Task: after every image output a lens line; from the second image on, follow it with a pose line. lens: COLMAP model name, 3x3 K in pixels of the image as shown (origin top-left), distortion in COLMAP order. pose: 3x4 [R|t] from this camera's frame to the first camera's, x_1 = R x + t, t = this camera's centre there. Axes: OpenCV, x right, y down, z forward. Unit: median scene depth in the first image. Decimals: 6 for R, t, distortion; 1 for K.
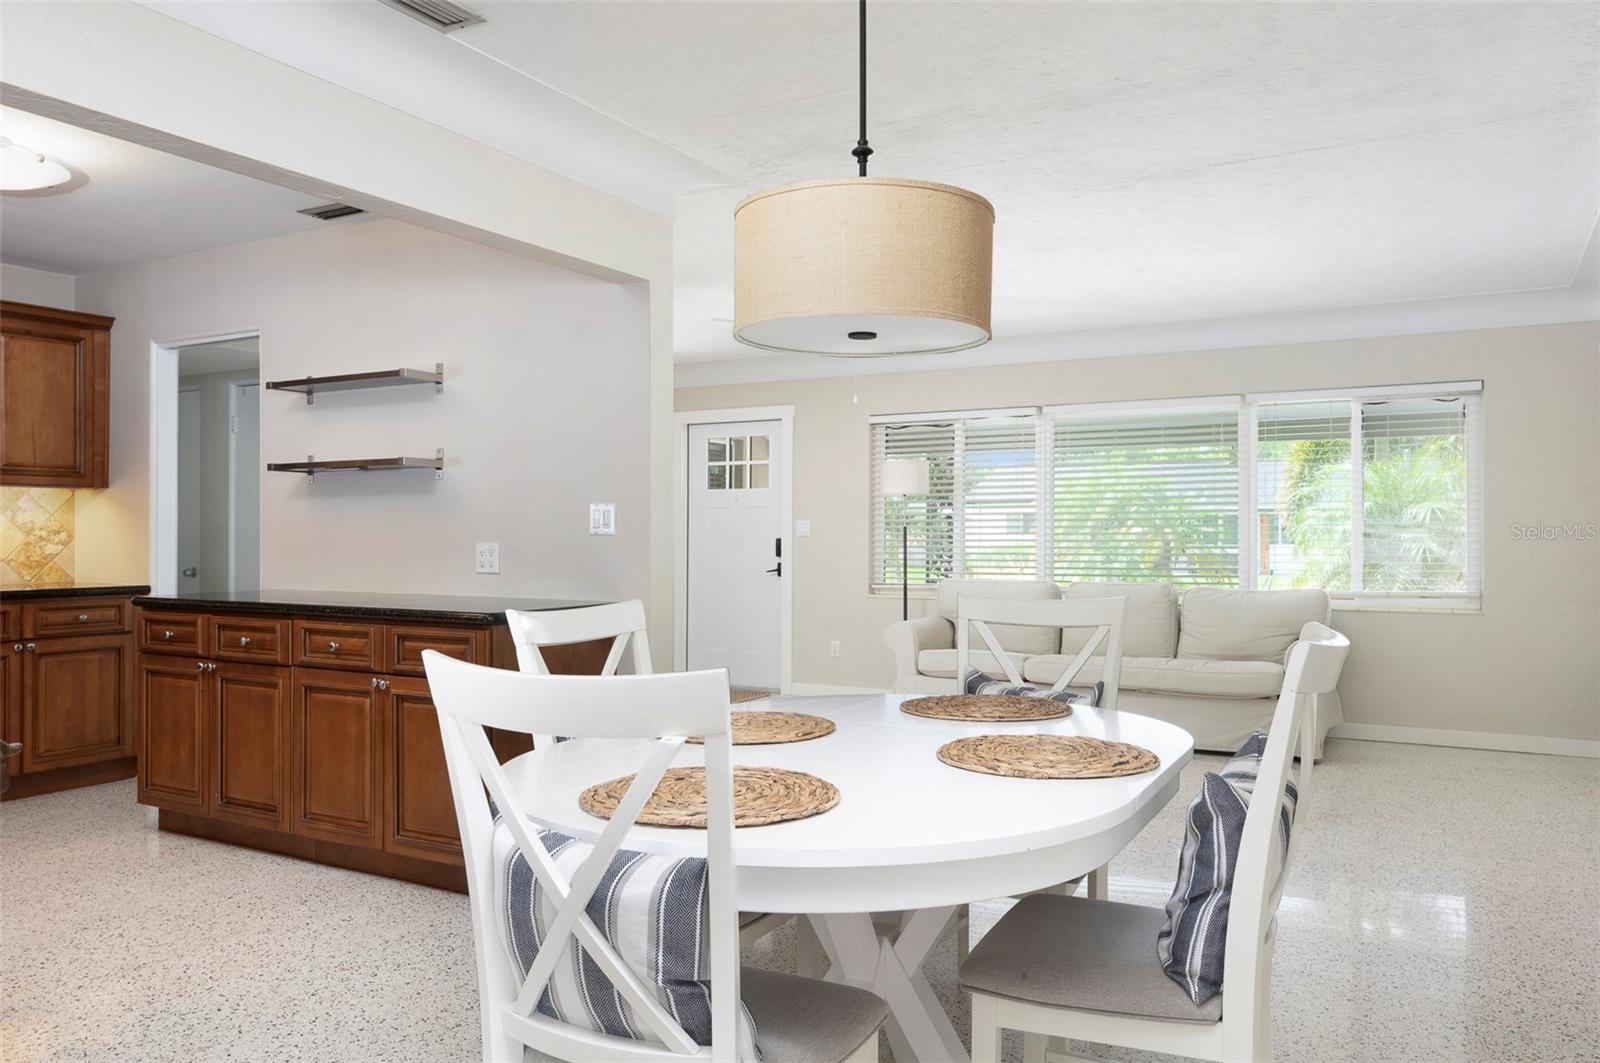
lens RADIAL K [[1187.5, 0, 797.8], [0, 1187.5, 568.3], [0, 0, 1]] dist [-0.001766, -0.002842]
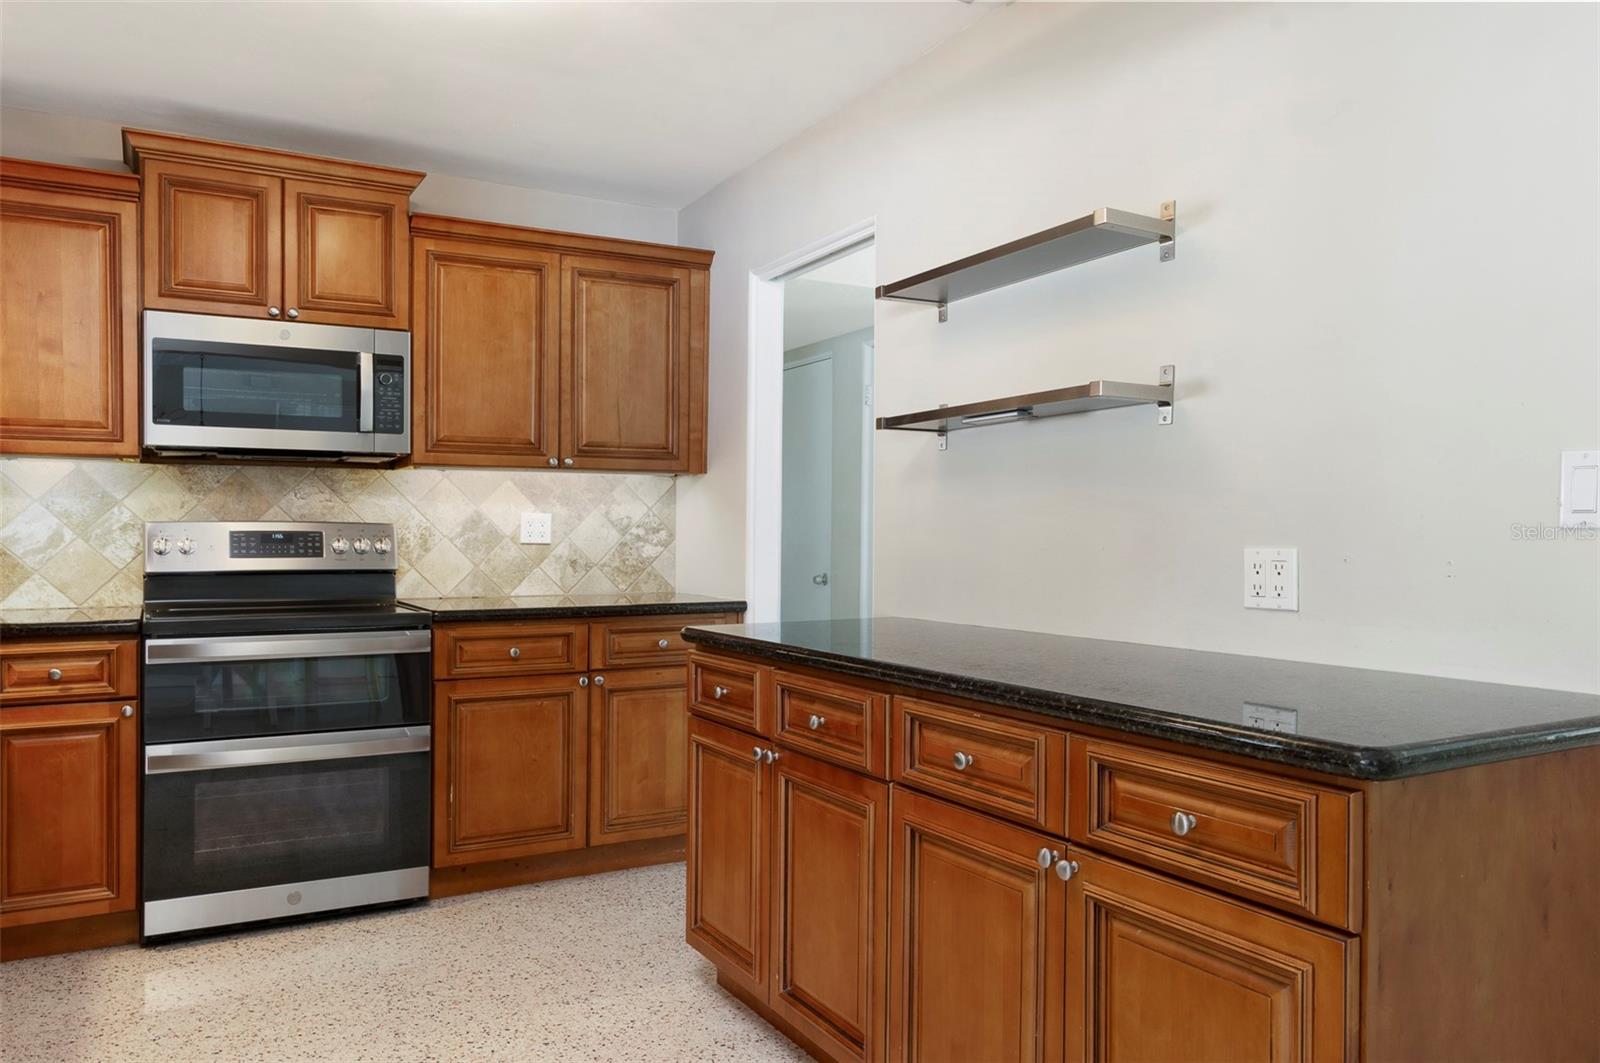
lens RADIAL K [[1112.3, 0, 763.1], [0, 1112.3, 535.4], [0, 0, 1]] dist [0.000611, -0.000992]
pose [[0.836401, -0.000865, -0.548118, -0.170537], [-0.014537, 0.999612, -0.023760, -0.011427], [0.547925, 0.027841, 0.836064, 0.464510]]
